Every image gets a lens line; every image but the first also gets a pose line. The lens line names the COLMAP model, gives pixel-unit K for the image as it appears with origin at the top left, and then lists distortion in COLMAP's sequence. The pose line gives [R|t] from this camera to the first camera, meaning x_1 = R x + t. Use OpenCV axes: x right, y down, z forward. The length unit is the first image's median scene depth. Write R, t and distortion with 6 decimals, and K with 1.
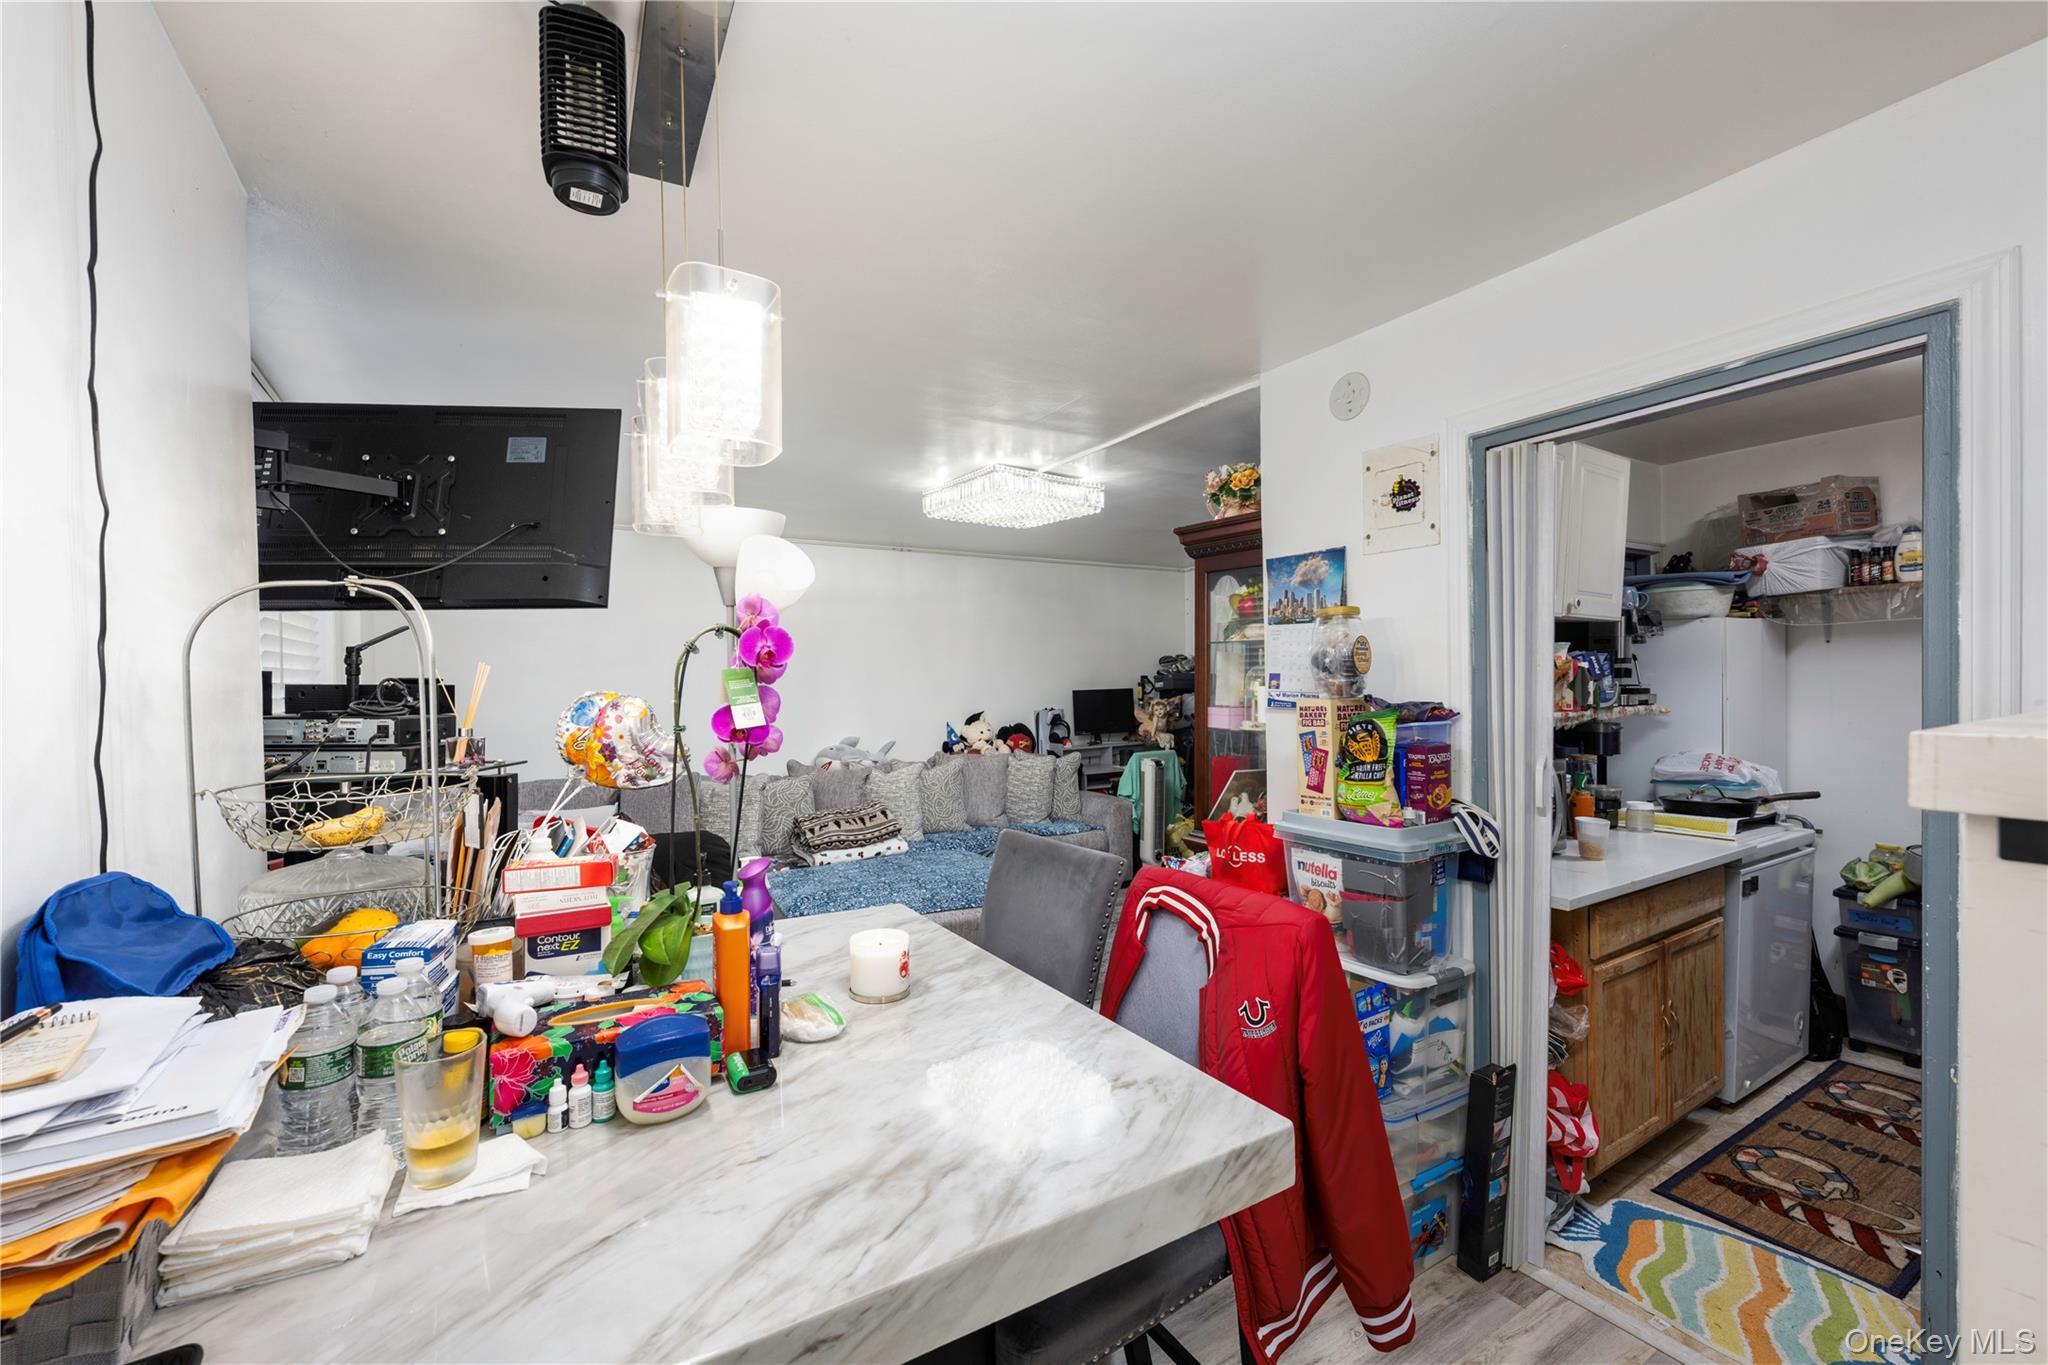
lens RADIAL K [[805.9, 0, 1030.5], [0, 805.9, 697.8], [0, 0, 1]] dist [0.000980, 0.000145]
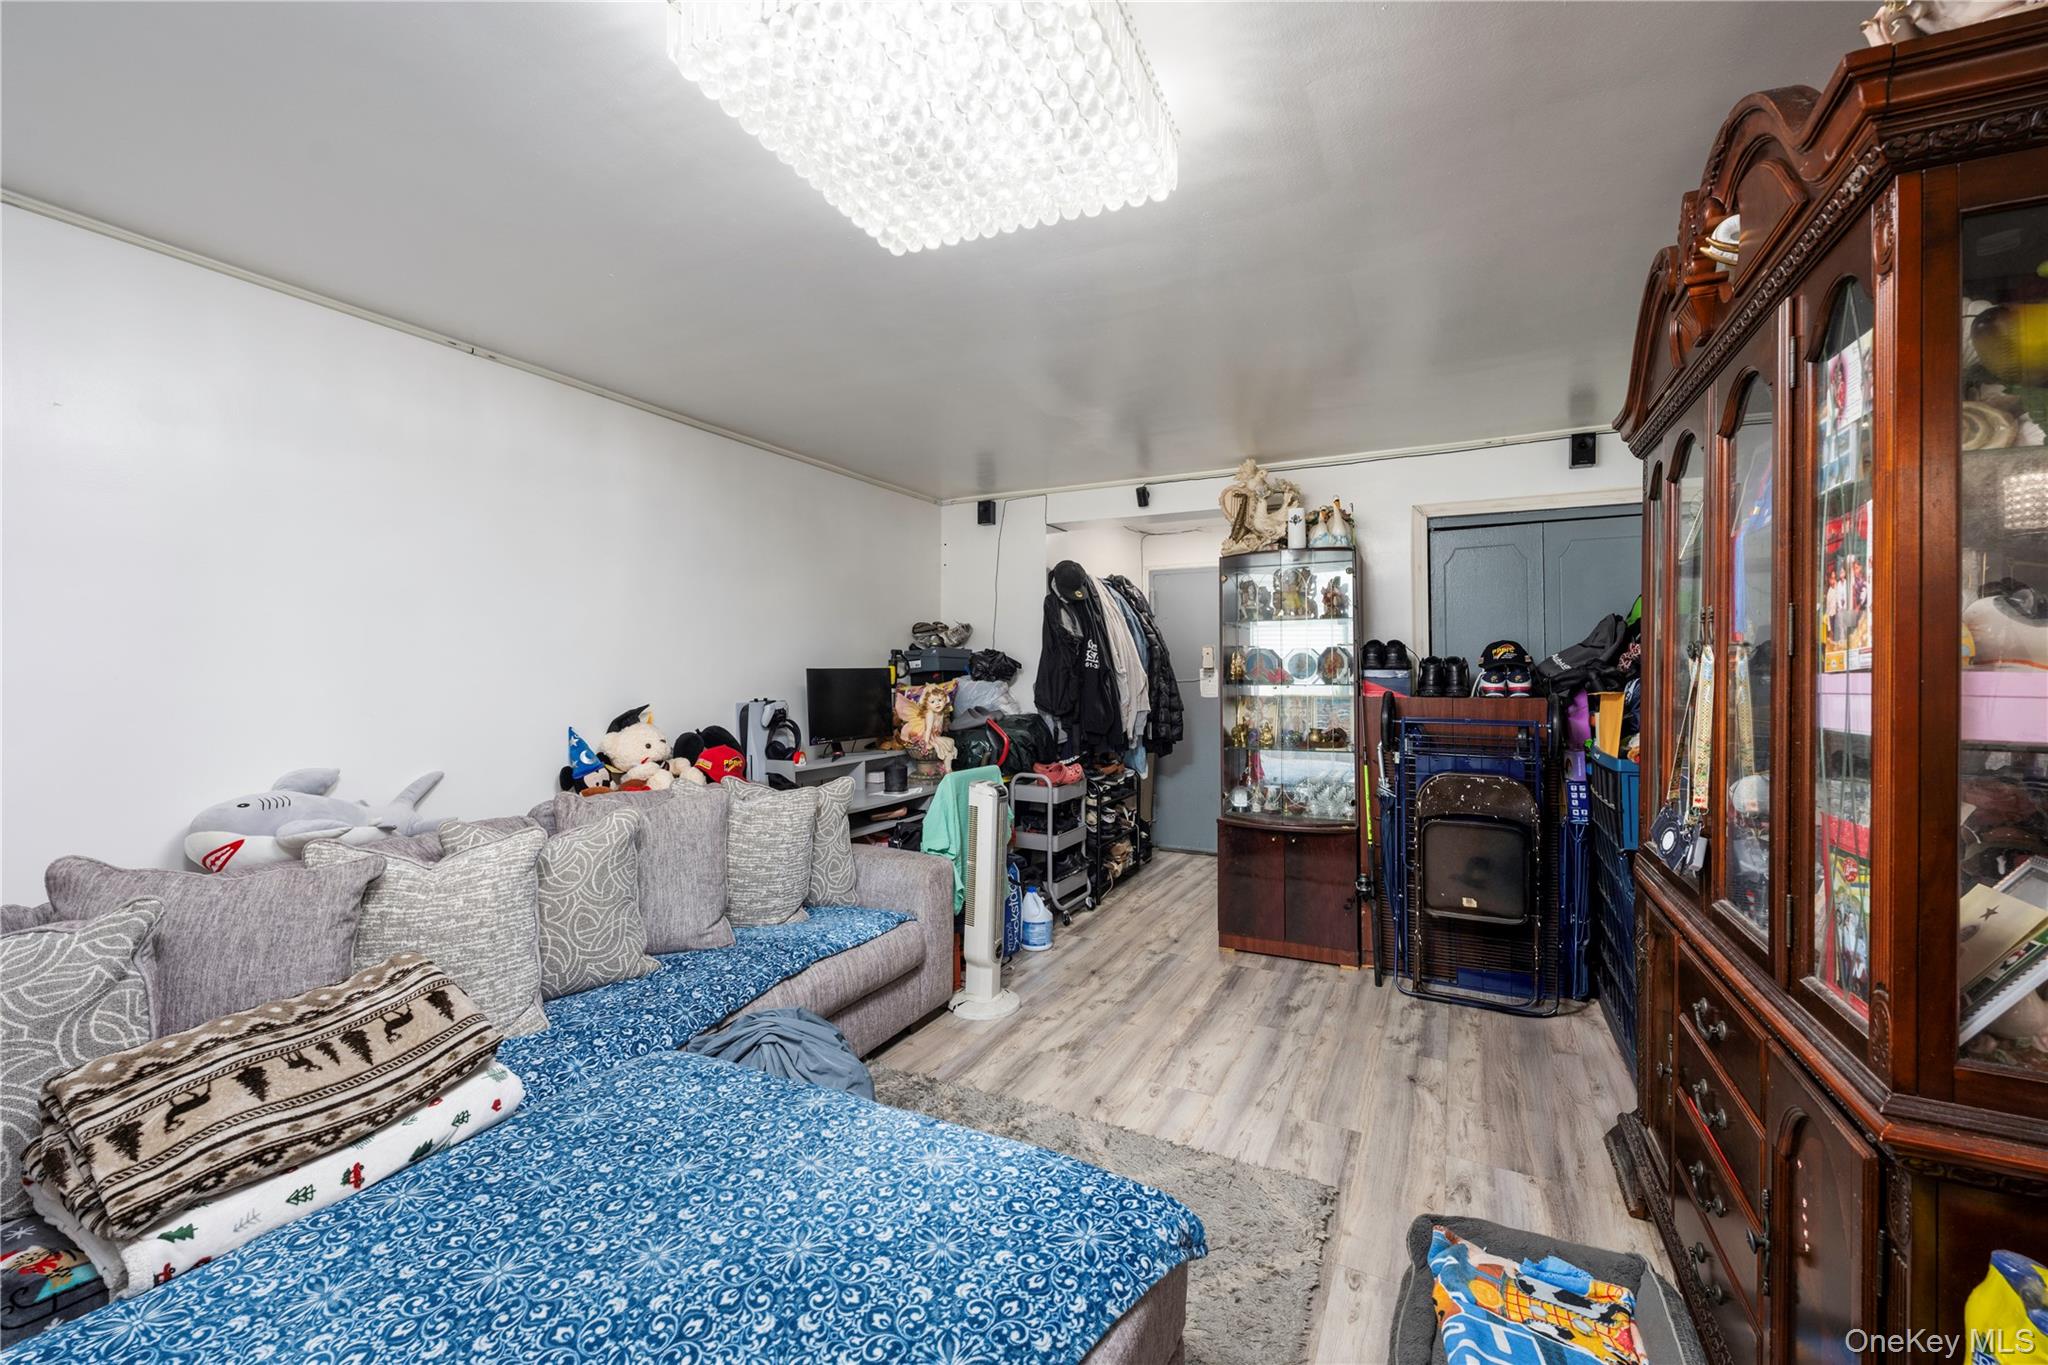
lens RADIAL K [[781.3, 0, 1024.0], [0, 781.3, 682.5], [0, 0, 1]] dist [0.001947, 0.000279]
pose [[0.864548, 0.011100, 0.502428, -0.112031], [-0.006007, 0.999913, -0.011753, 0.007380], [-0.502515, 0.007143, 0.864539, 0.484630]]
